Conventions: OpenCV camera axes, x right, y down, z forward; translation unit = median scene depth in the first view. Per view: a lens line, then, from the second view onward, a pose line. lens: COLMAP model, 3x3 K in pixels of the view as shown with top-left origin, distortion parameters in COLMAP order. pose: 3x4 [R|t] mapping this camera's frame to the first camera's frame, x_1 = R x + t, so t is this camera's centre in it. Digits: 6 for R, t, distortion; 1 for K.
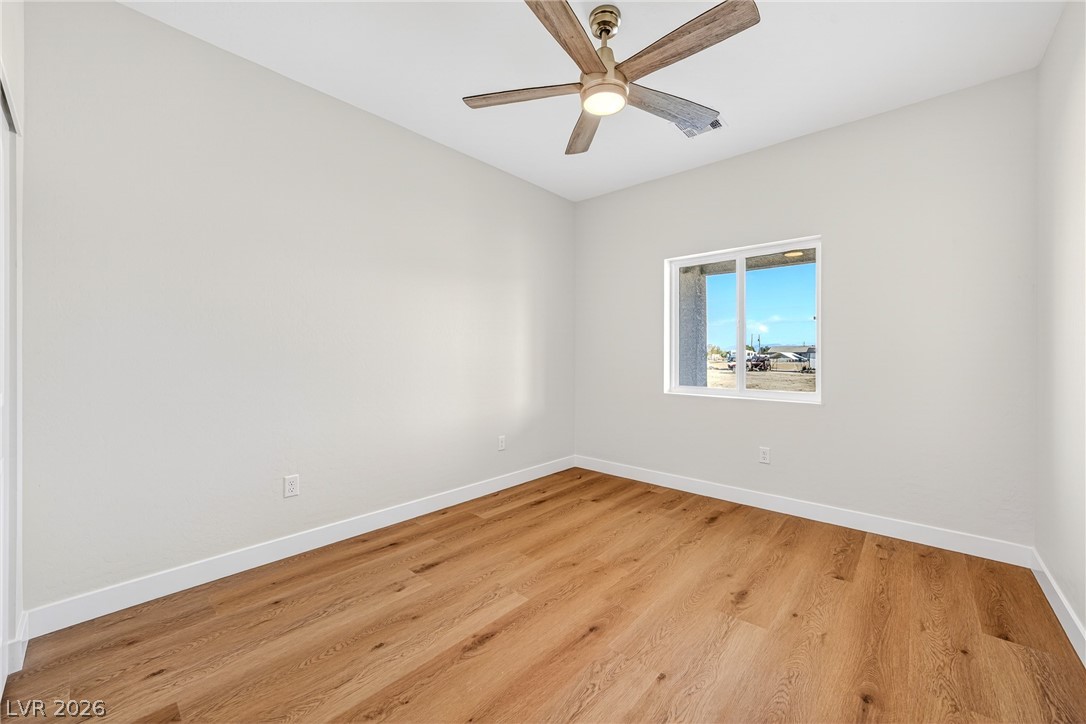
lens RADIAL K [[424.2, 0, 552.0], [0, 424.2, 358.9], [0, 0, 1]] dist [-0.003055, 0.000009]
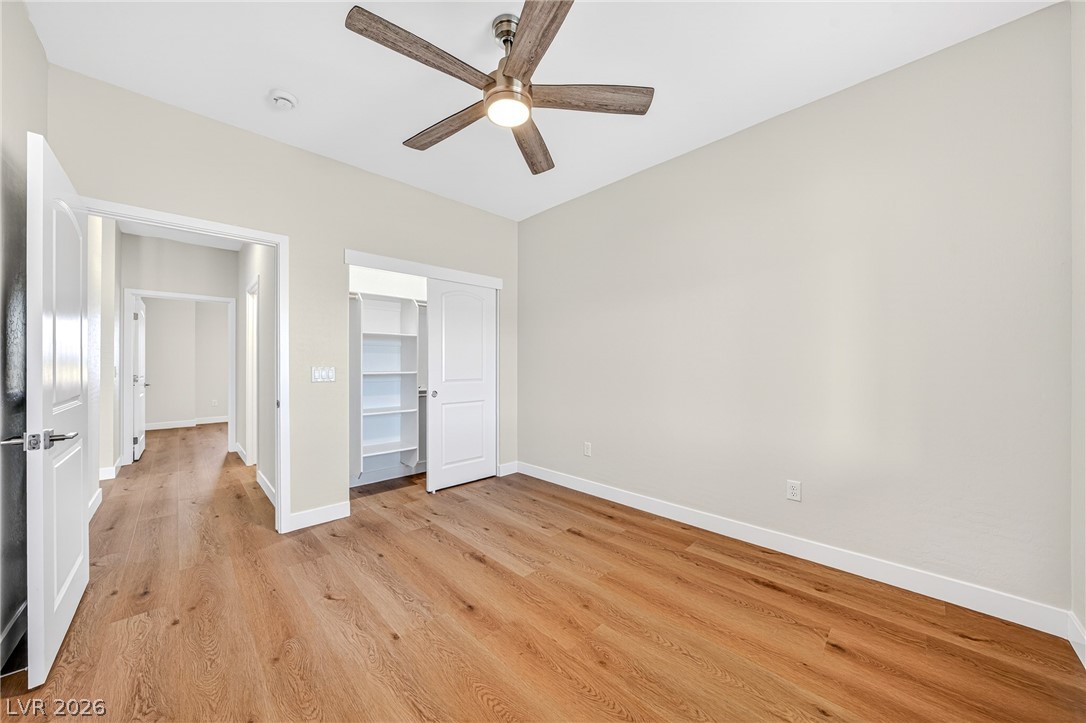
lens RADIAL K [[377.2, 0, 546.8], [0, 377.2, 362.8], [0, 0, 1]] dist [-0.024051, 0.005570]
pose [[-0.073244, -0.012255, -0.997239, 0.779729], [-0.006294, 0.999910, -0.011826, -0.008523], [0.997294, 0.005410, -0.073315, 0.908525]]
